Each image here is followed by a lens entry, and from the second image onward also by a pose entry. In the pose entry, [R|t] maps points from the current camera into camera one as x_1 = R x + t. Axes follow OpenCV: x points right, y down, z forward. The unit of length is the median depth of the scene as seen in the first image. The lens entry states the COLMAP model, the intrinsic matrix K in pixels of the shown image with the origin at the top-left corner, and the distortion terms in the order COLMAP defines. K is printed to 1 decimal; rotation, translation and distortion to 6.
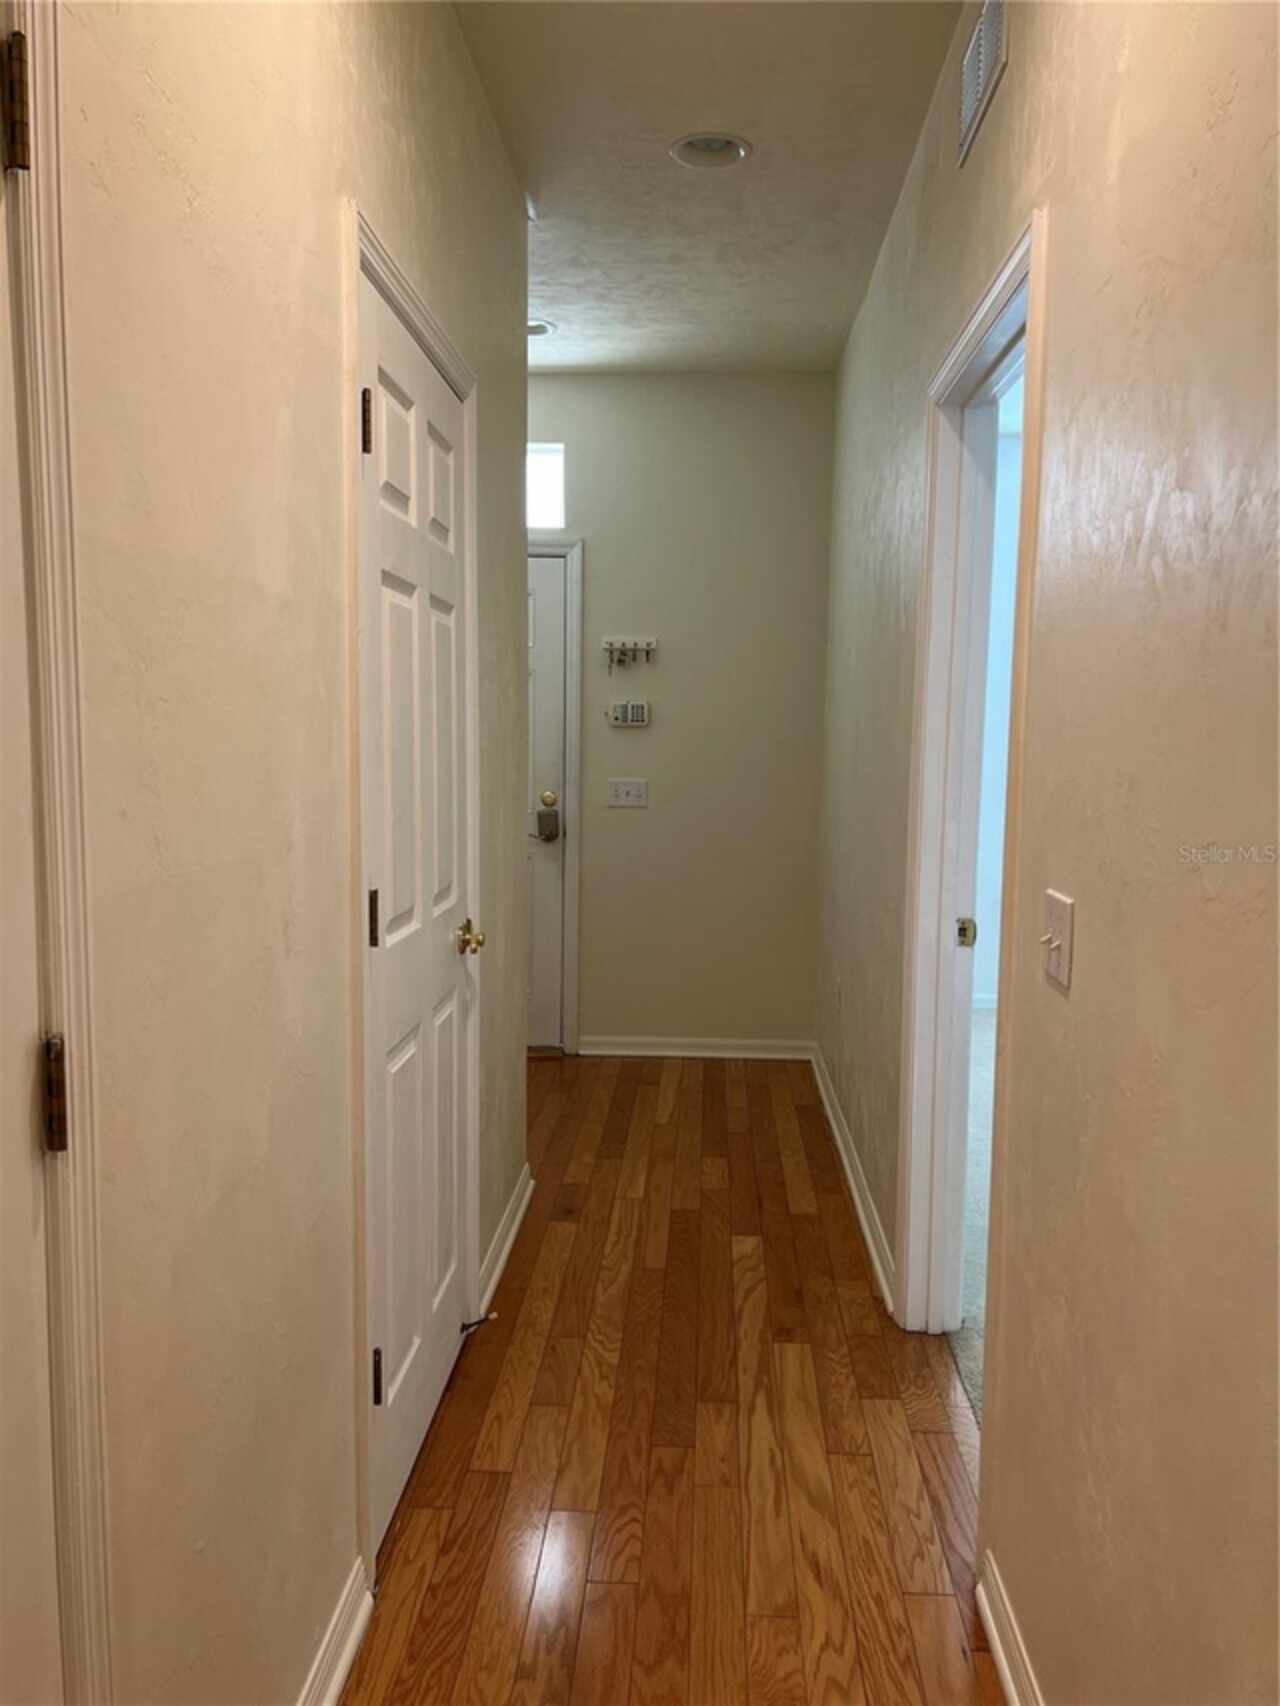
lens RADIAL K [[1286.9, 0, 640.0], [0, 1286.9, 853.0], [0, 0, 1]] dist [0.070101, -0.079736]
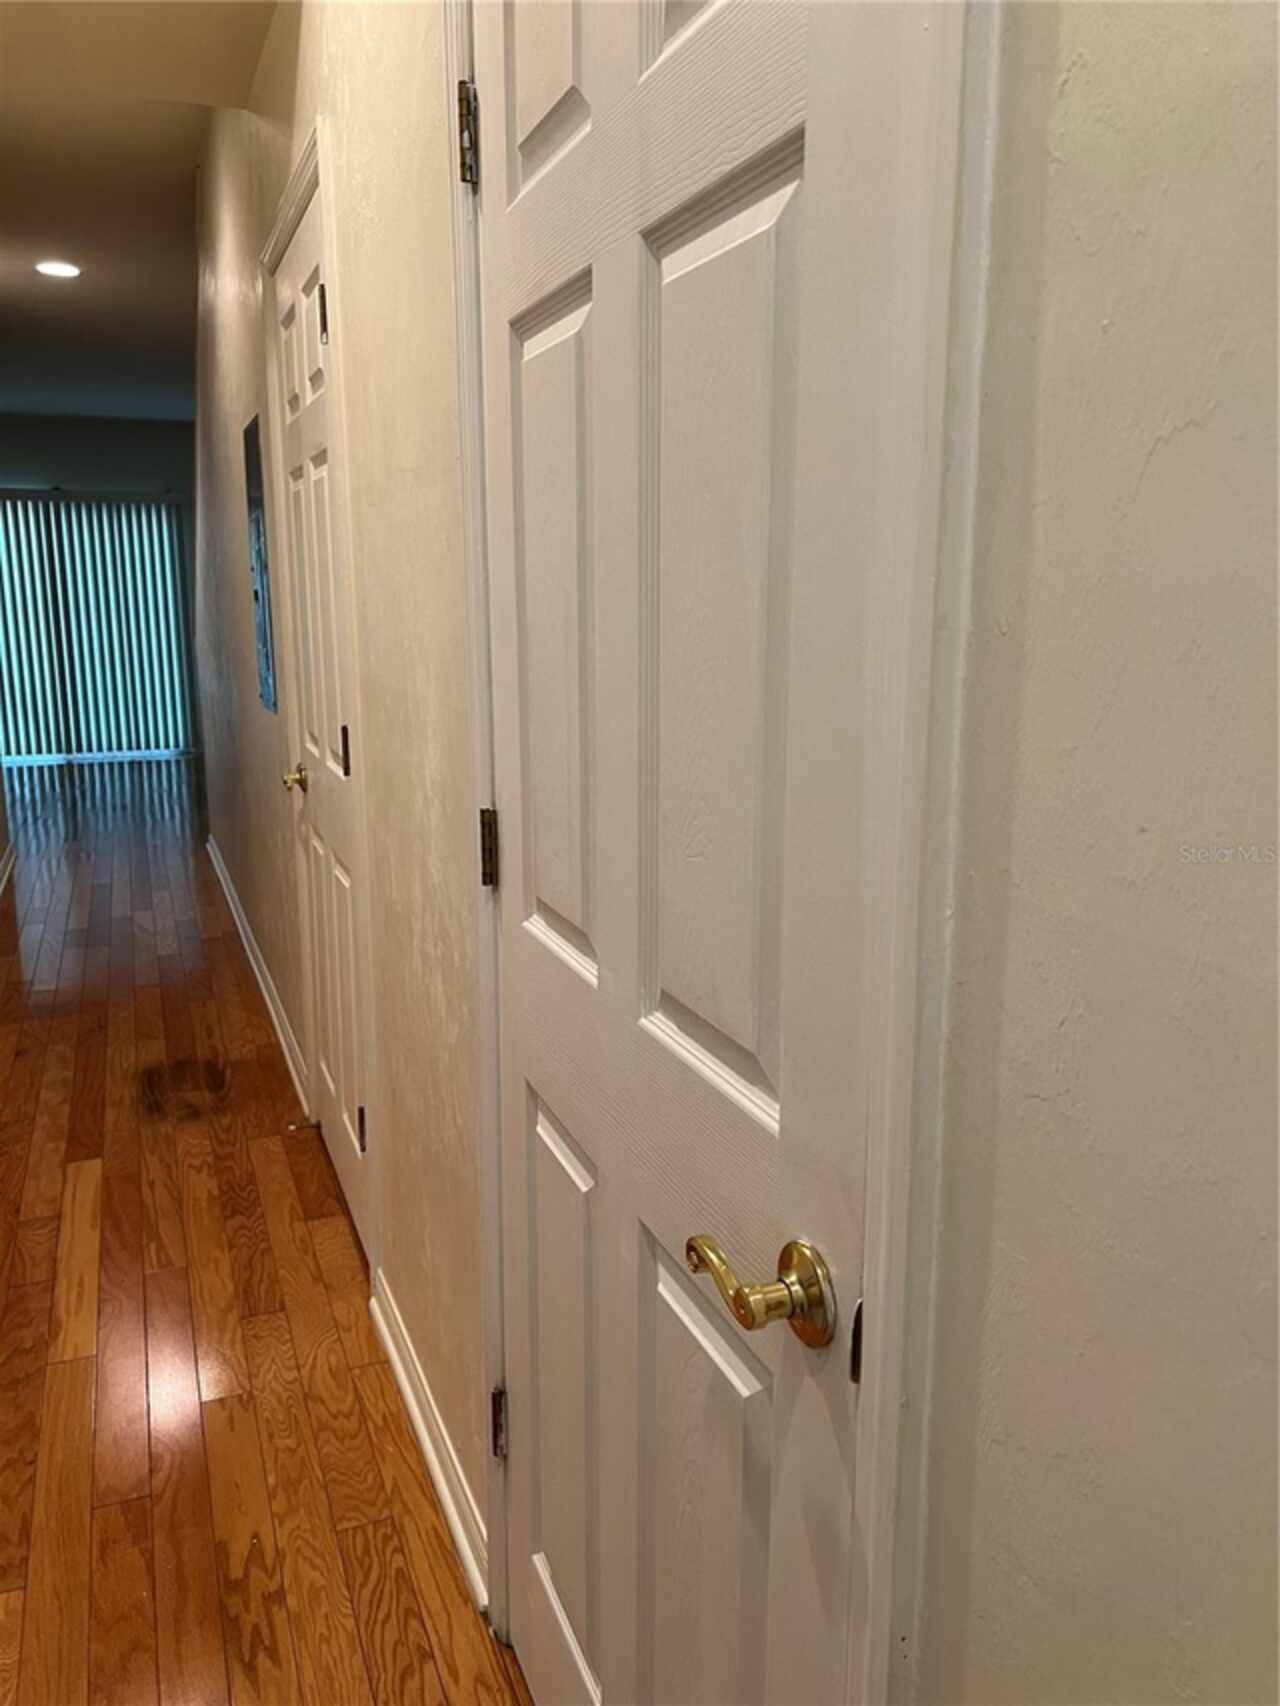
lens RADIAL K [[1286.9, 0, 640.0], [0, 1286.9, 853.0], [0, 0, 1]] dist [0.070101, -0.079736]
pose [[-0.908559, 0.070401, -0.411782, 0.022909], [-0.050344, 0.960063, 0.275218, -0.161086], [0.414712, 0.270782, -0.868730, 1.734841]]
